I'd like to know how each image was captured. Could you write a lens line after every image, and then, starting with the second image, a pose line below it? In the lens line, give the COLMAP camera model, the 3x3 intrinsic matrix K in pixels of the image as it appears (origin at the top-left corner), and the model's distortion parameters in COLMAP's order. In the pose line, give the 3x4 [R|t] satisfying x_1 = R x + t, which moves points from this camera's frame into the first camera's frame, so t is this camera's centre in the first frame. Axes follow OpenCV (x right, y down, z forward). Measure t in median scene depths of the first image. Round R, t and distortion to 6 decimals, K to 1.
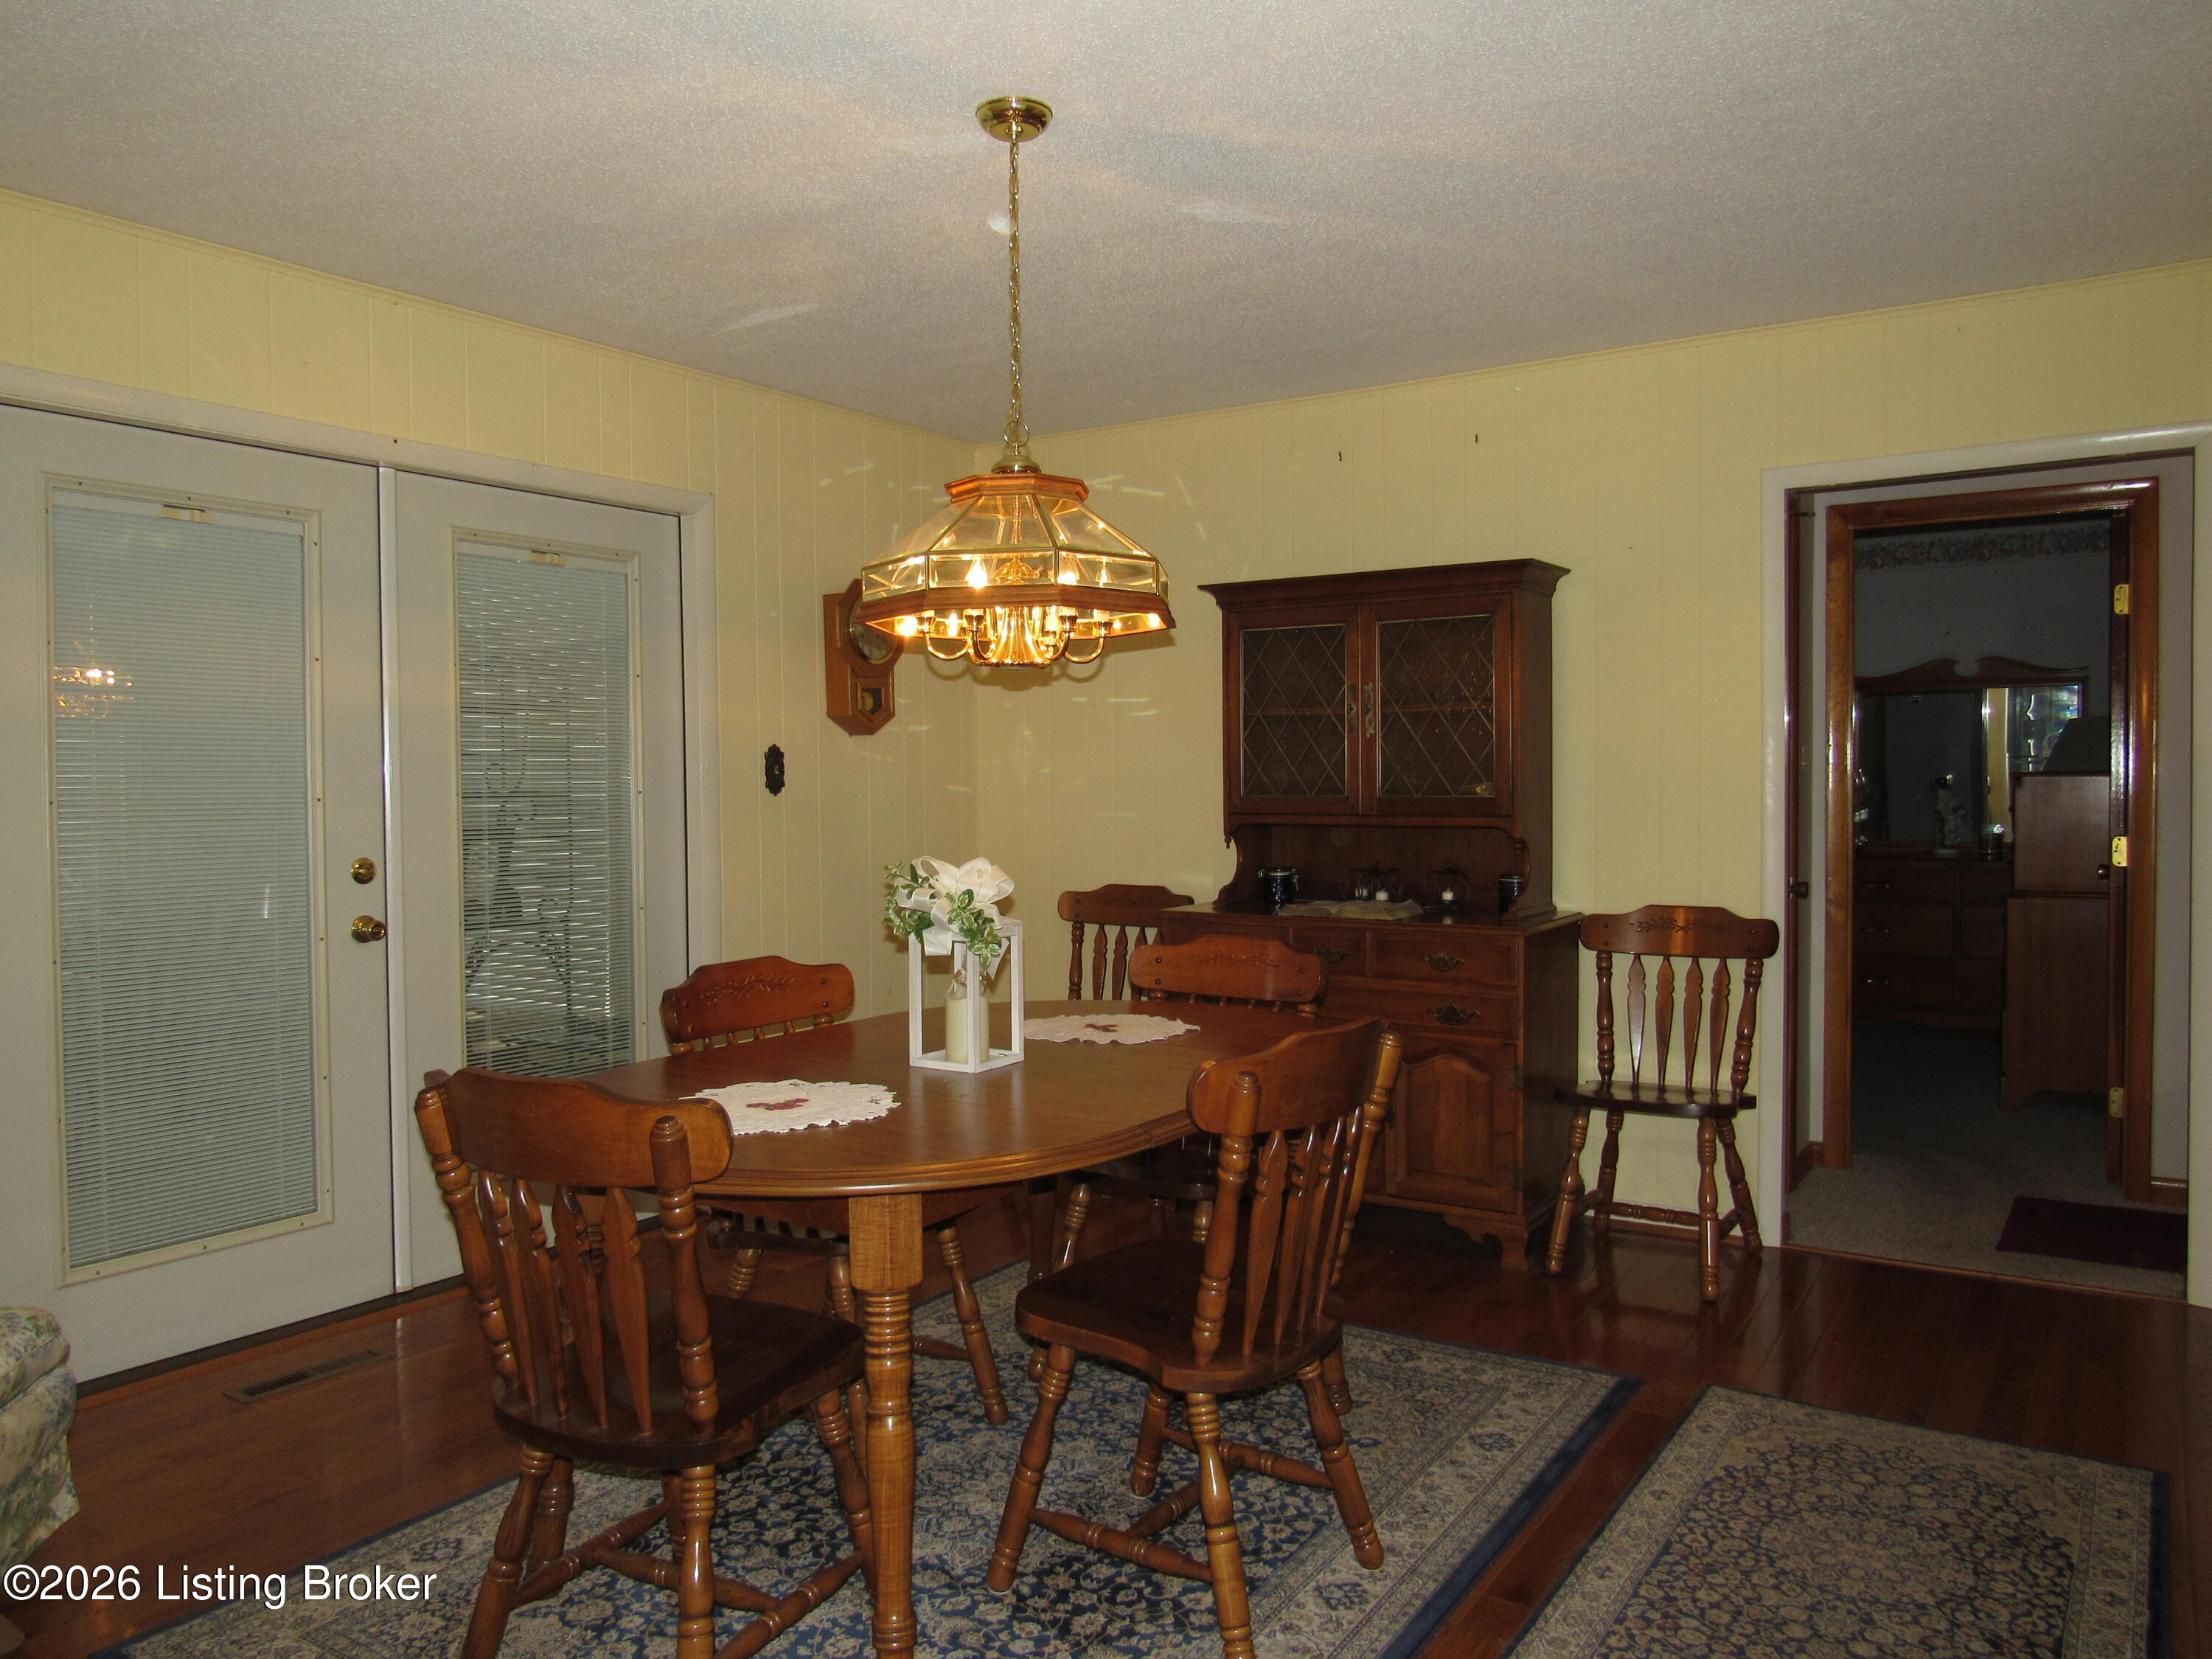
lens RADIAL K [[1596.3, 0, 1106.0], [0, 1596.3, 829.5], [0, 0, 1]] dist [-0.027146, 0.003524]
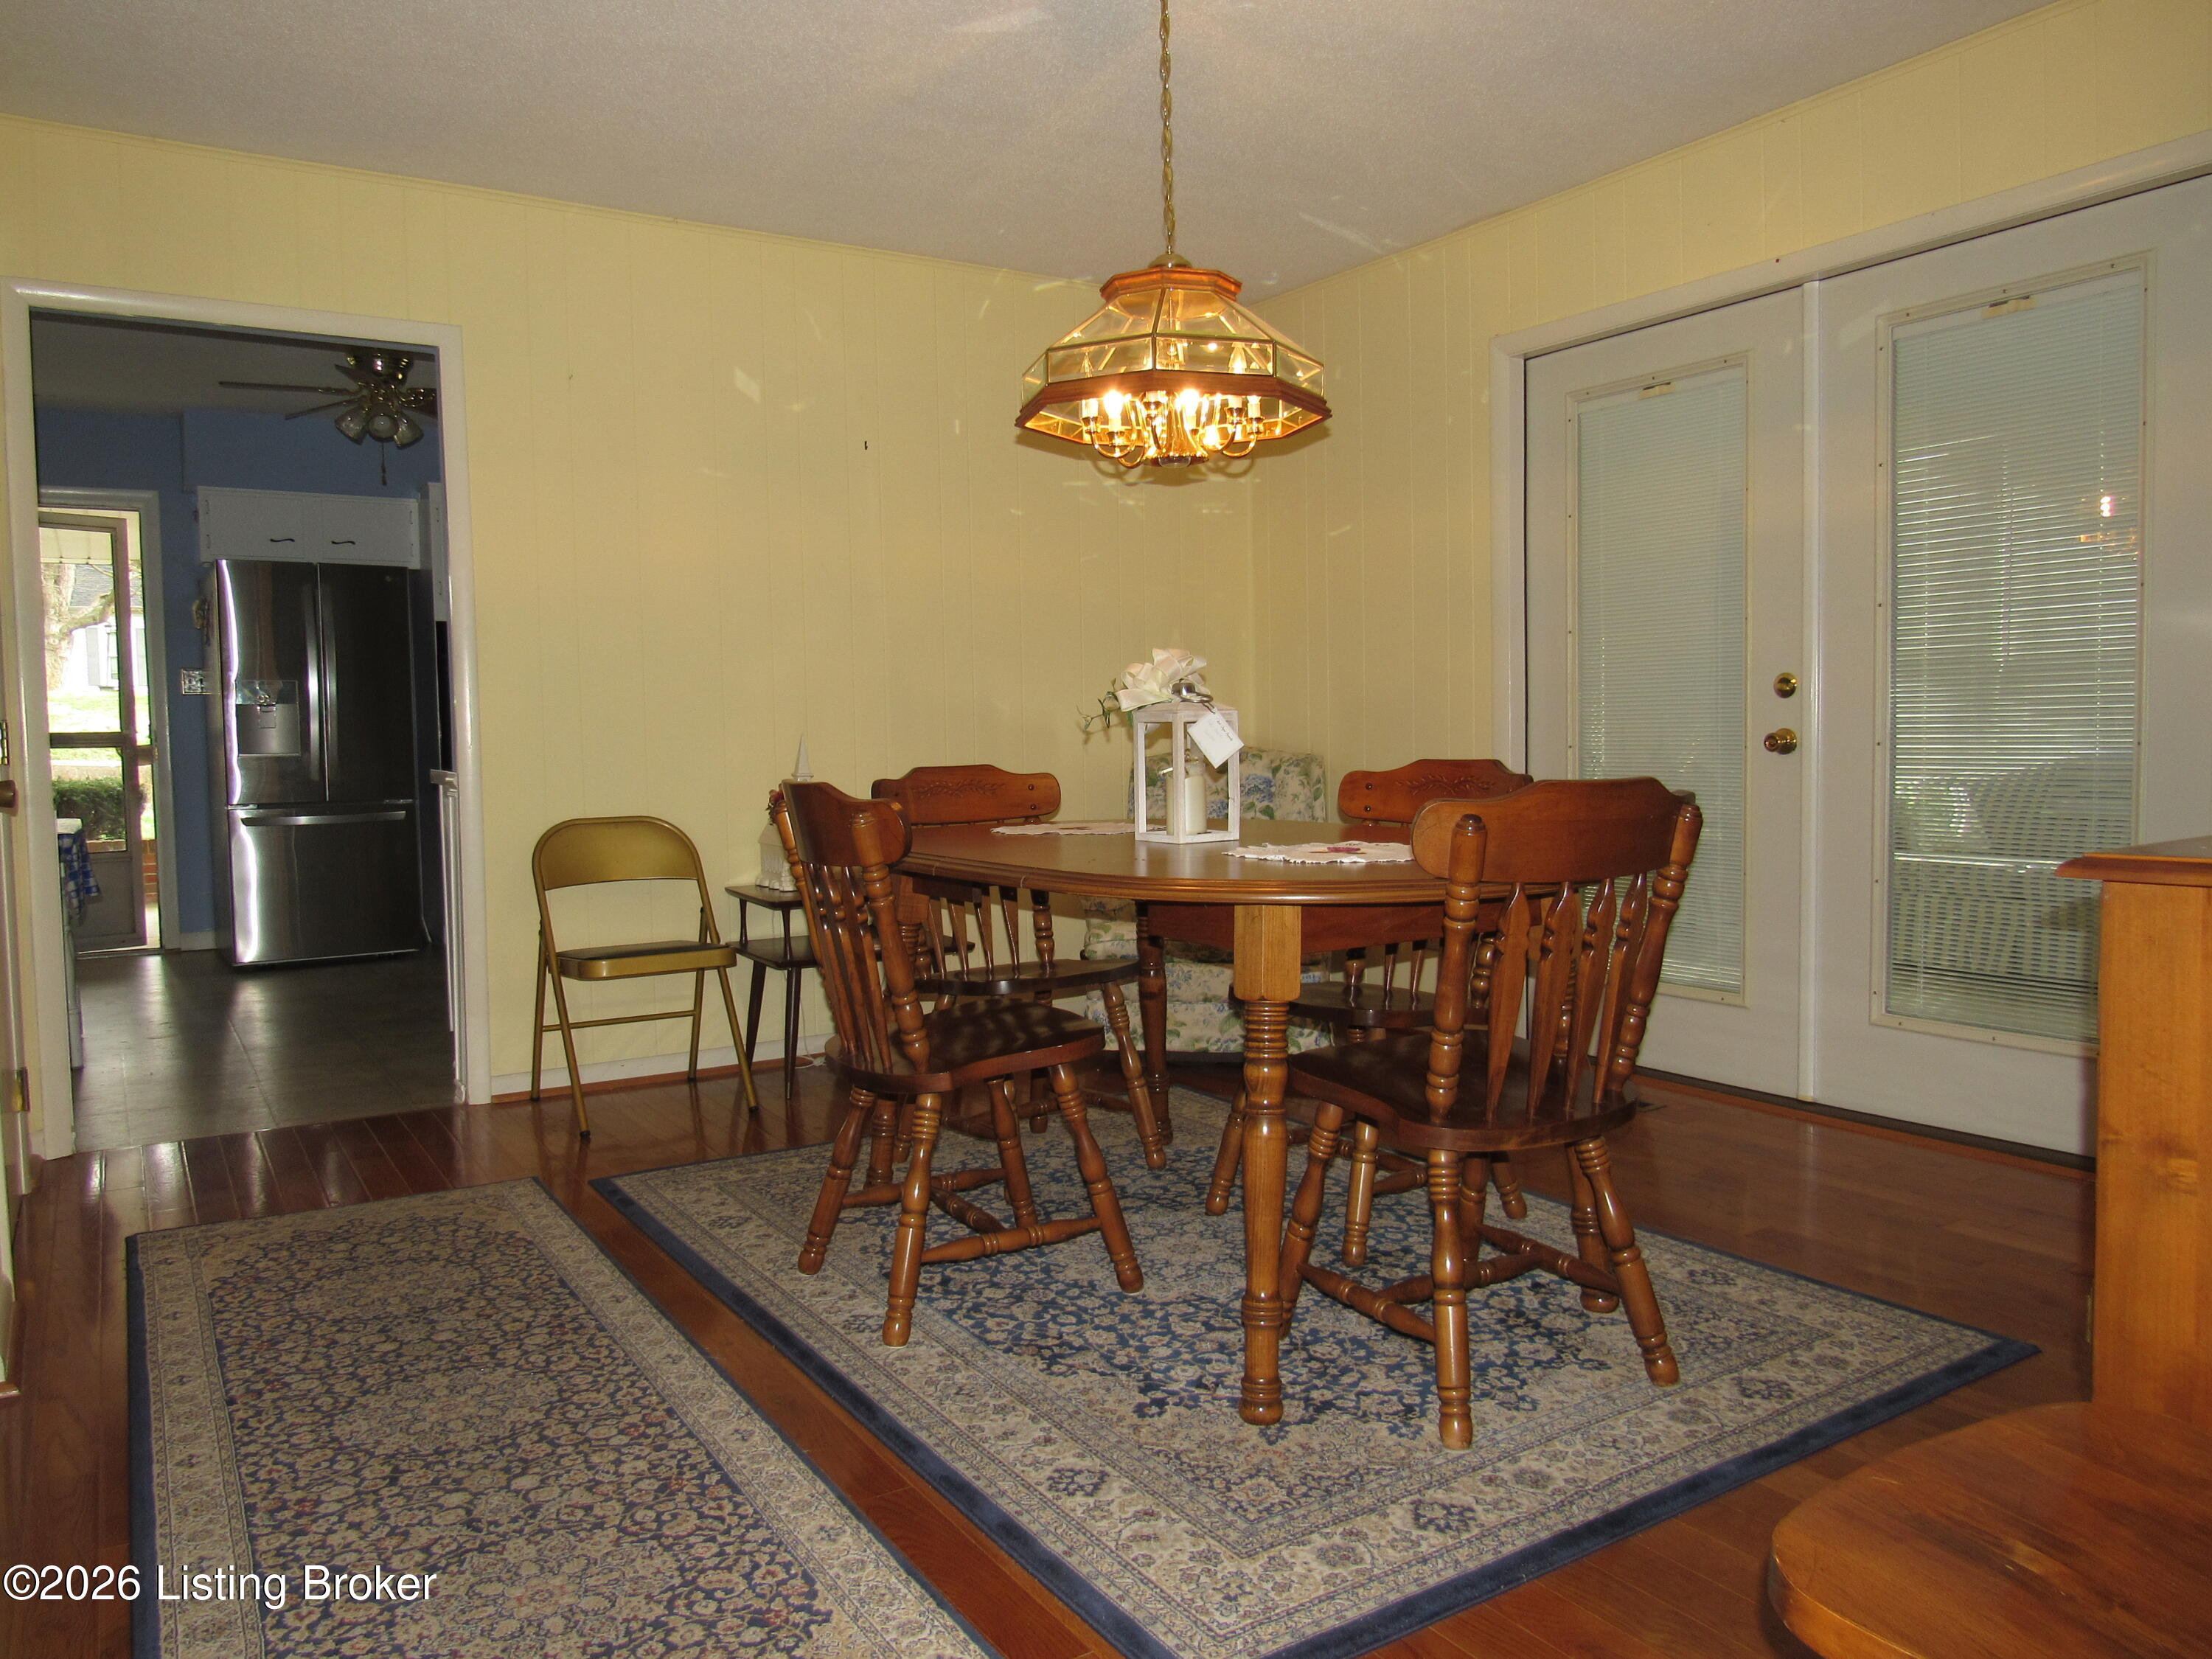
lens RADIAL K [[1524.4, 0, 1076.2], [0, 1524.4, 873.8], [0, 0, 1]] dist [-0.001433, 0.000620]
pose [[-0.414399, 0.104886, -0.904031, 0.913308], [0.002992, 0.993488, 0.113893, 0.046724], [0.910090, 0.044493, -0.412015, 1.400291]]
